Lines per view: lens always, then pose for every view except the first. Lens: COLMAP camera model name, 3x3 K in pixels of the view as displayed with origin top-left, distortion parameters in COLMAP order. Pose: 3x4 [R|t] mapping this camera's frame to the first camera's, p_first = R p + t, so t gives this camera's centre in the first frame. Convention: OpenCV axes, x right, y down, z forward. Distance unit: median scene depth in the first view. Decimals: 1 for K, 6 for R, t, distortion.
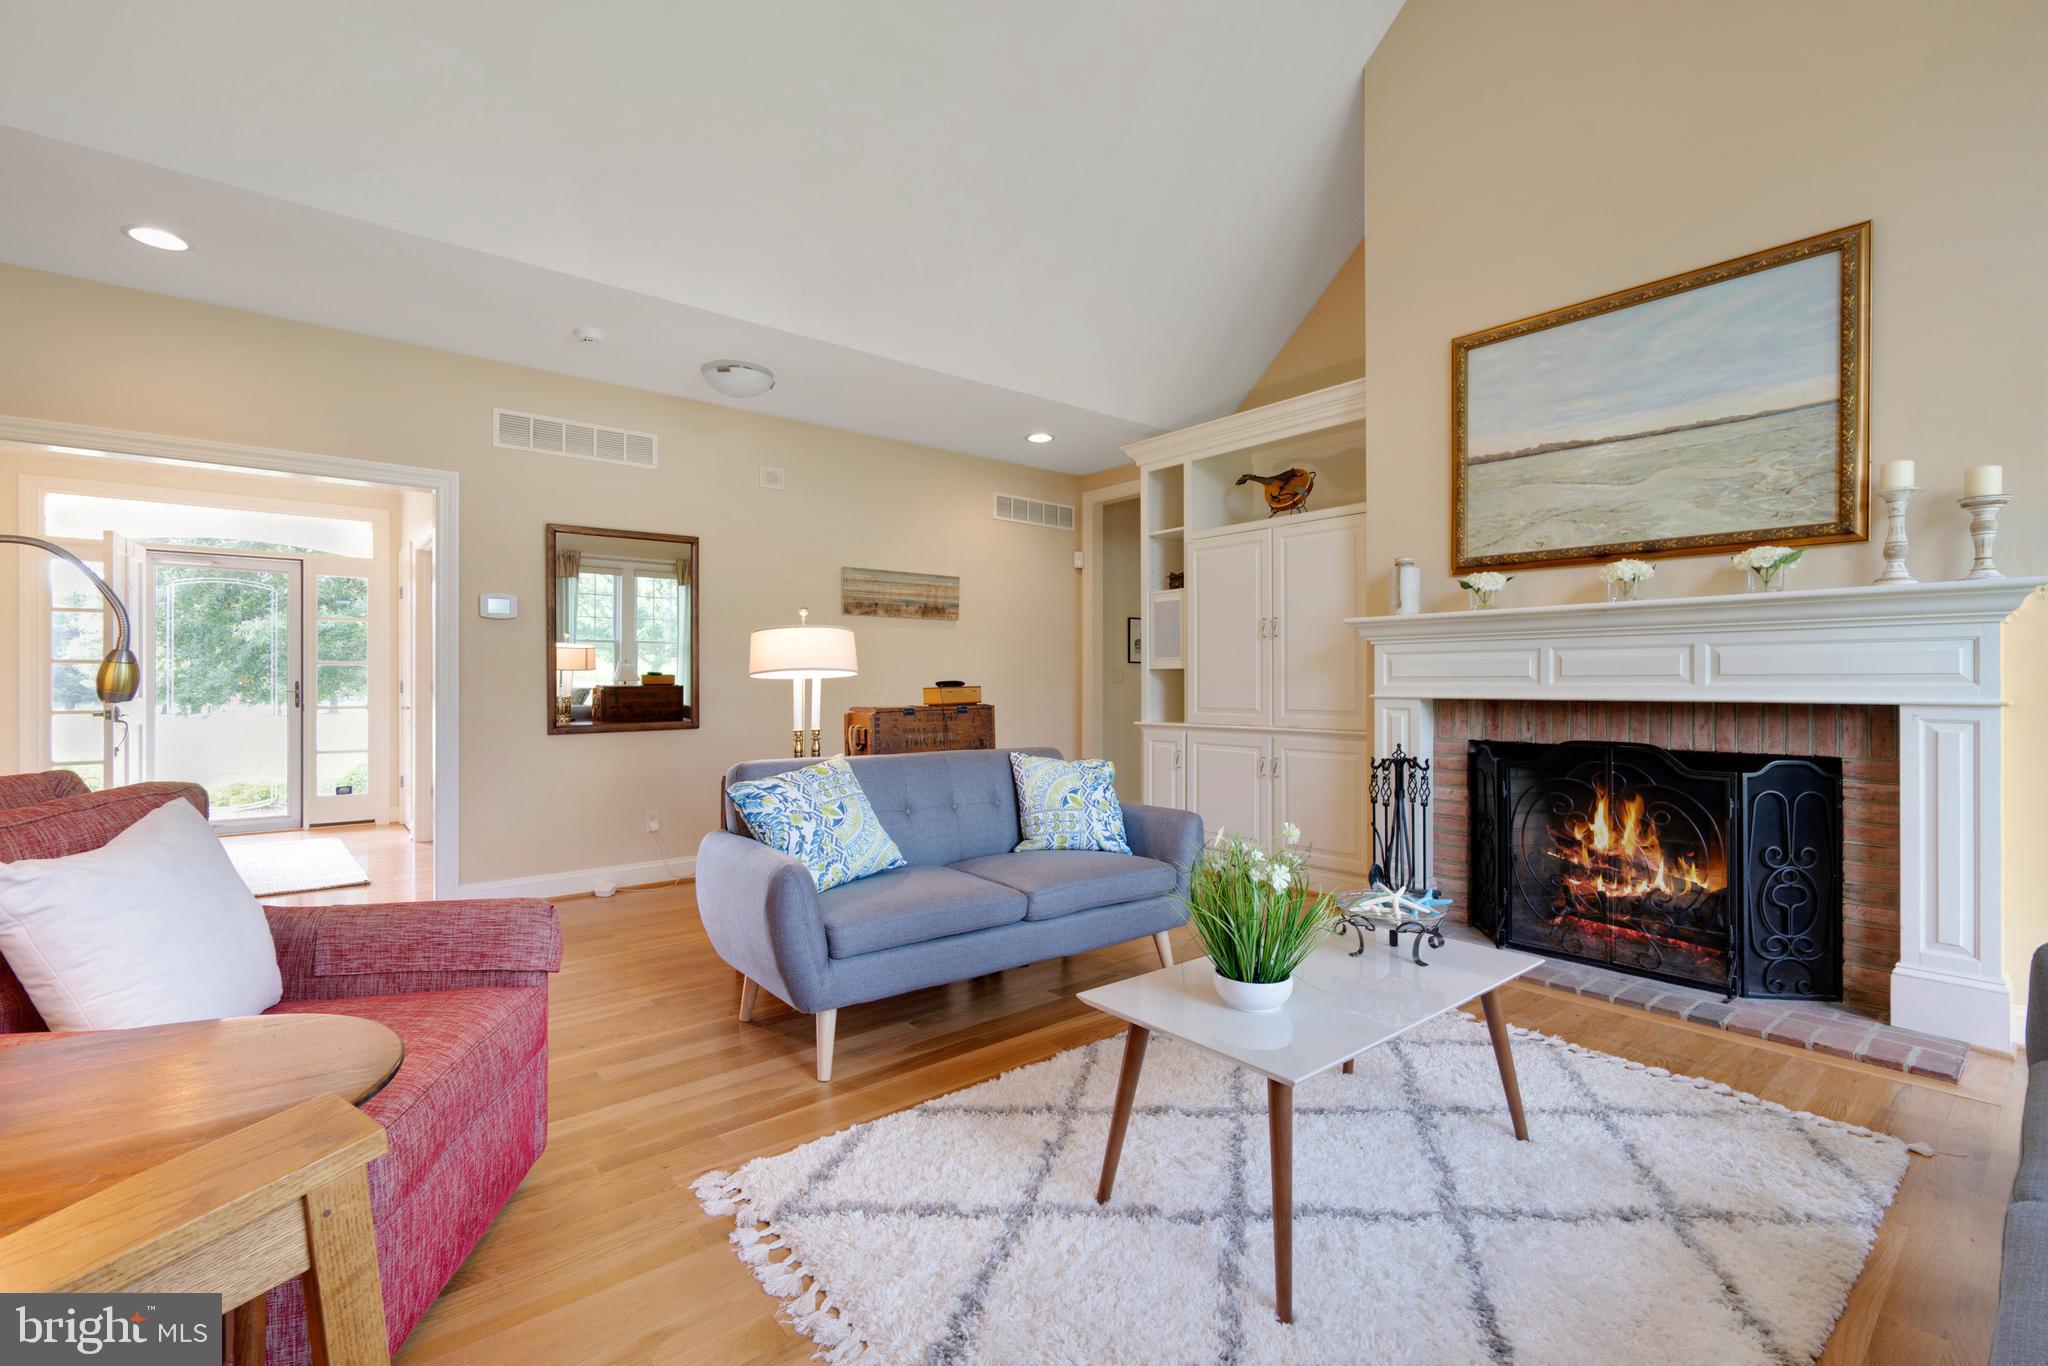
lens RADIAL K [[892.1, 0, 1024.8], [0, 892.1, 677.6], [0, 0, 1]] dist [-0.001389, 0.000345]
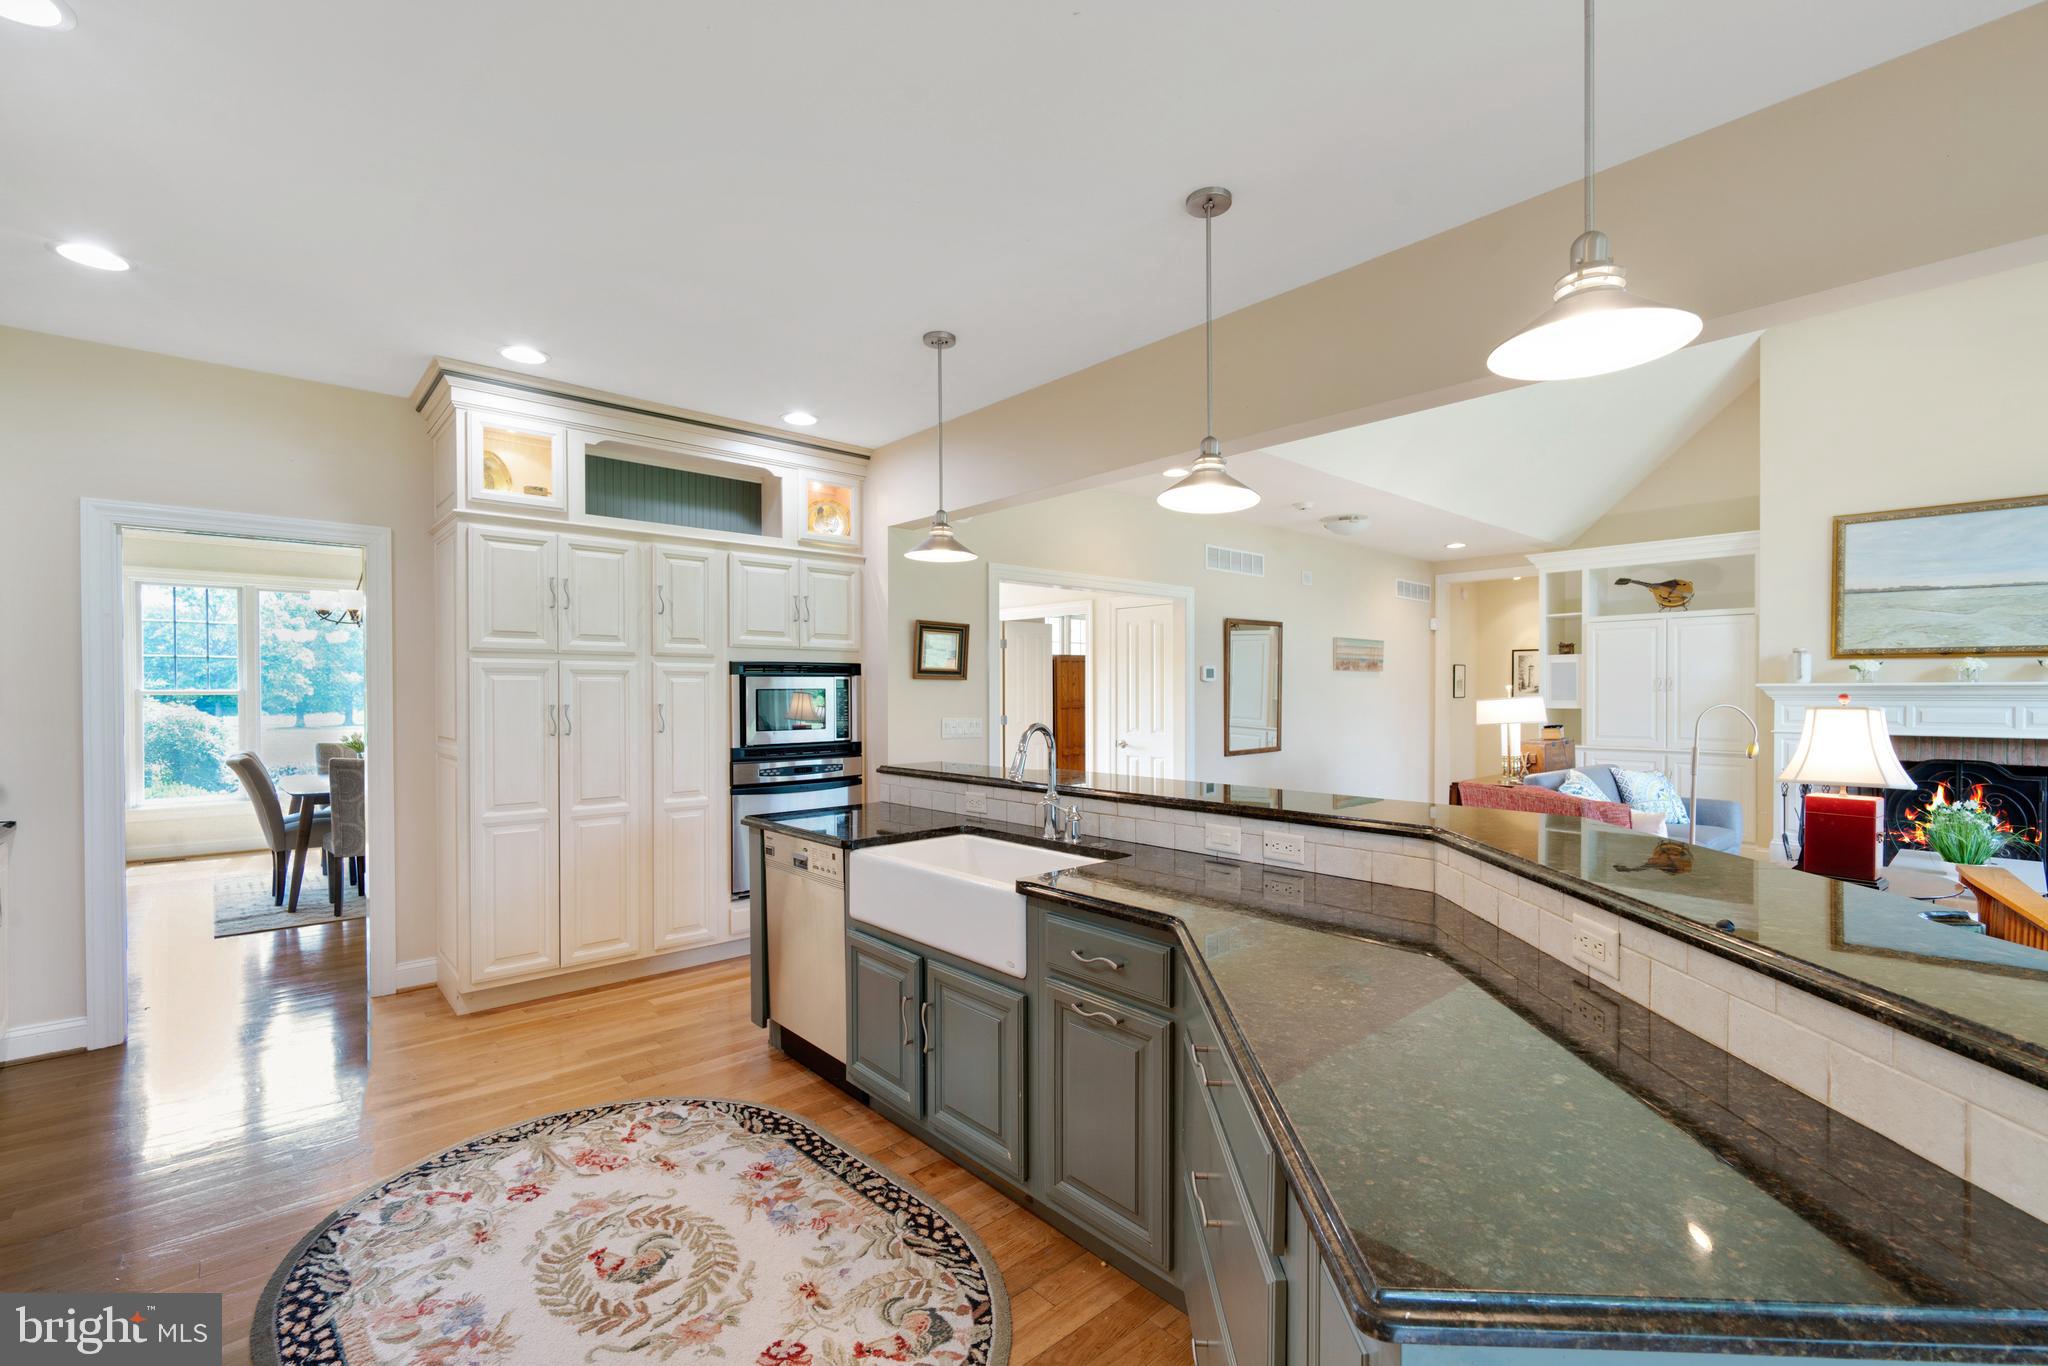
lens RADIAL K [[892.1, 0, 1021.2], [0, 892.1, 697.4], [0, 0, 1]] dist [-0.001389, 0.000345]
pose [[0.999203, -0.001299, 0.039908, -1.151855], [0.000810, 0.999924, 0.012270, -0.067940], [-0.039921, -0.012228, 0.999128, -0.630946]]
